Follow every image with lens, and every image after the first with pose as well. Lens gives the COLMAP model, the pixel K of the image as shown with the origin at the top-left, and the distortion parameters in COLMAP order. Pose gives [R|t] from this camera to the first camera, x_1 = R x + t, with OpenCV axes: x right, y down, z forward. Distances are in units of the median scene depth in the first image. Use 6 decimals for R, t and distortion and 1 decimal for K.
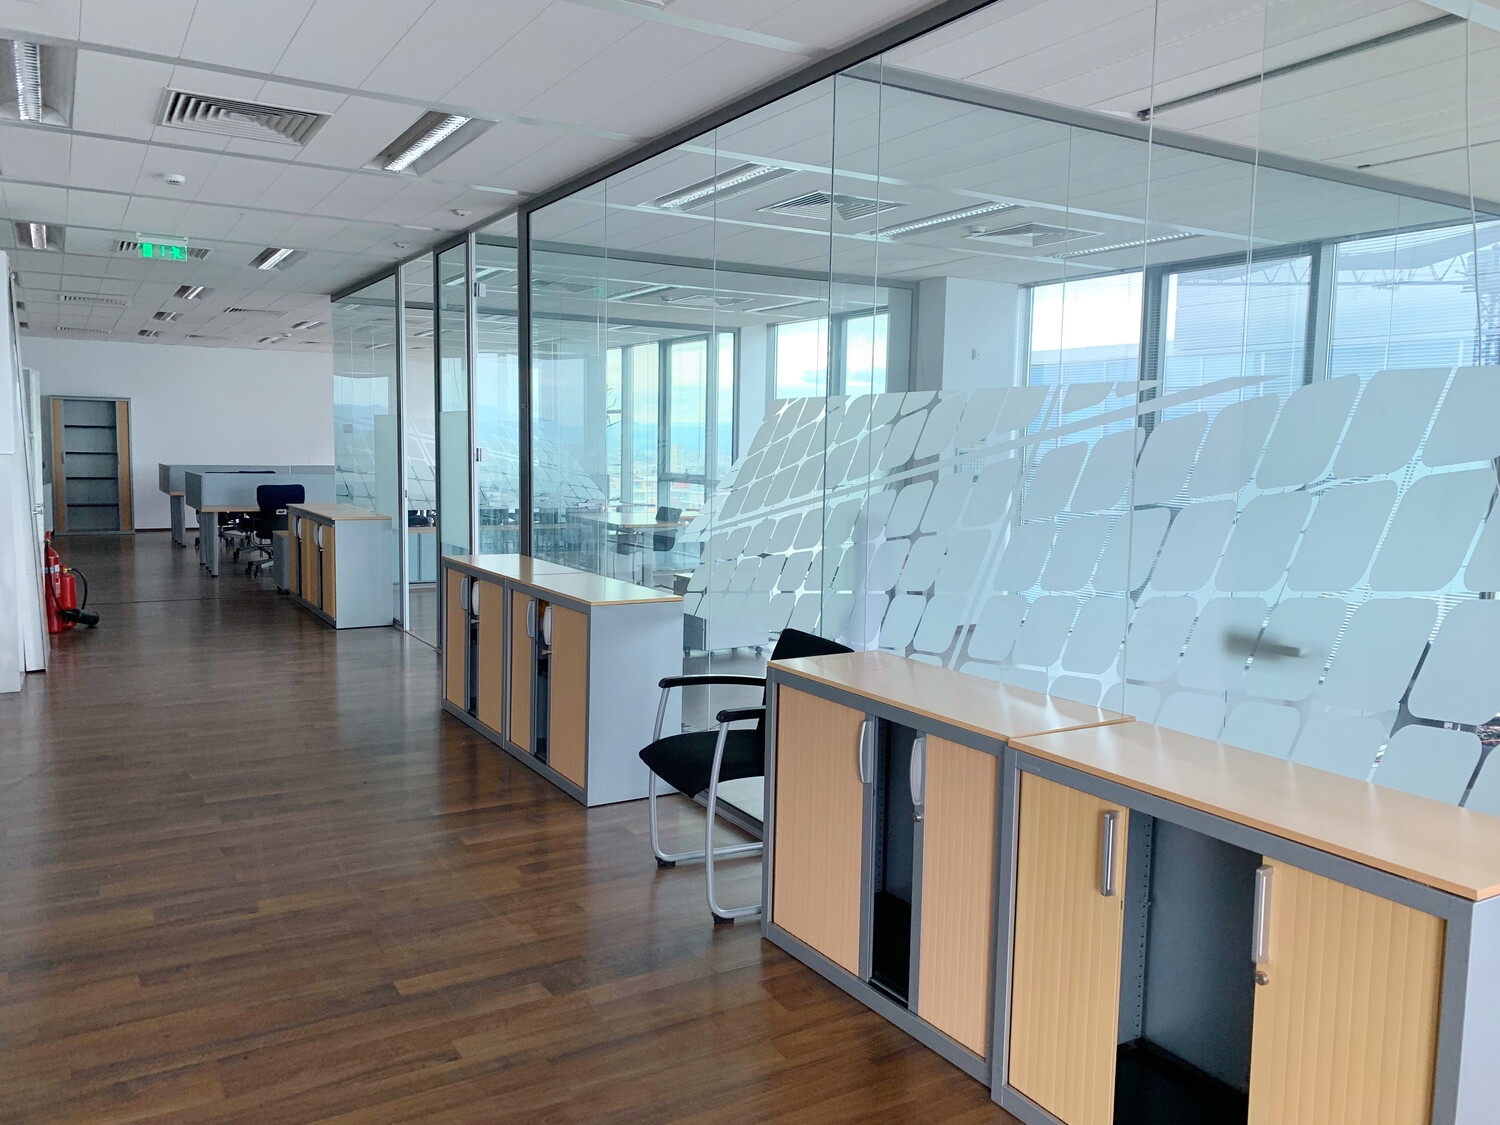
lens RADIAL K [[1148.3, 0, 745.4], [0, 1148.3, 545.7], [0, 0, 1]] dist [0.004474, 0.004454]
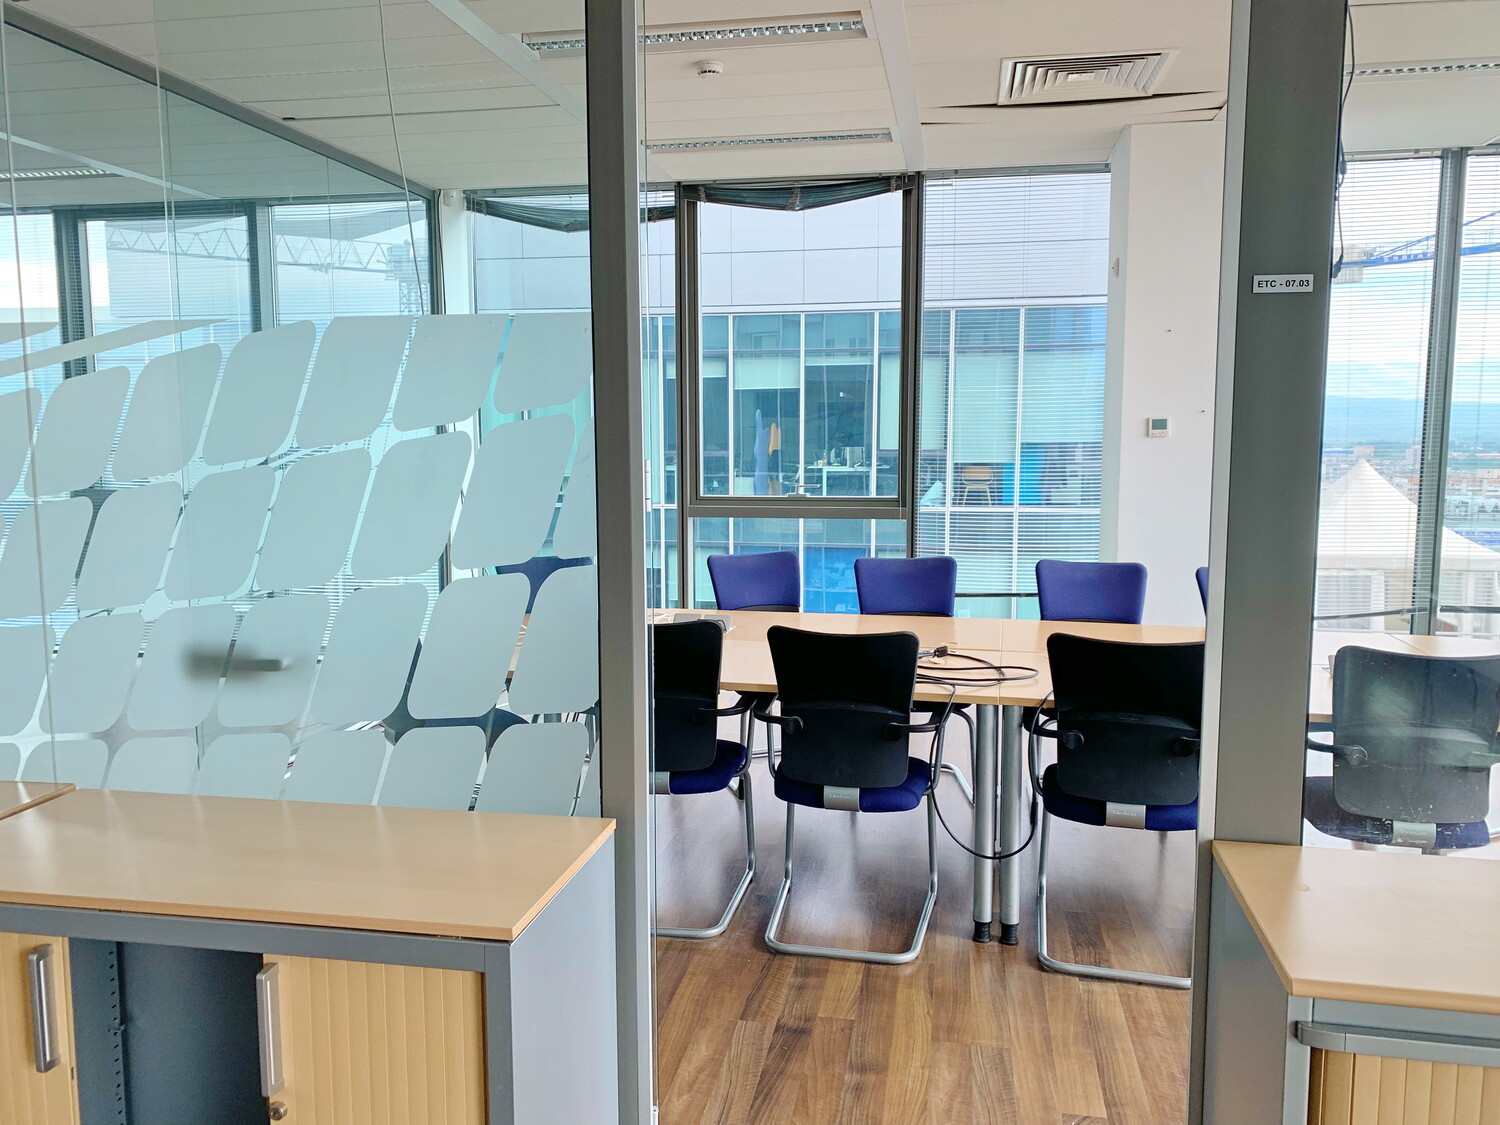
lens RADIAL K [[1148.3, 0, 745.4], [0, 1148.3, 545.7], [0, 0, 1]] dist [0.004474, 0.004454]
pose [[0.662606, -0.099763, 0.742295, 0.099586], [0.084017, 0.994734, 0.058693, -0.010385], [-0.744241, 0.023475, 0.667498, 0.200981]]
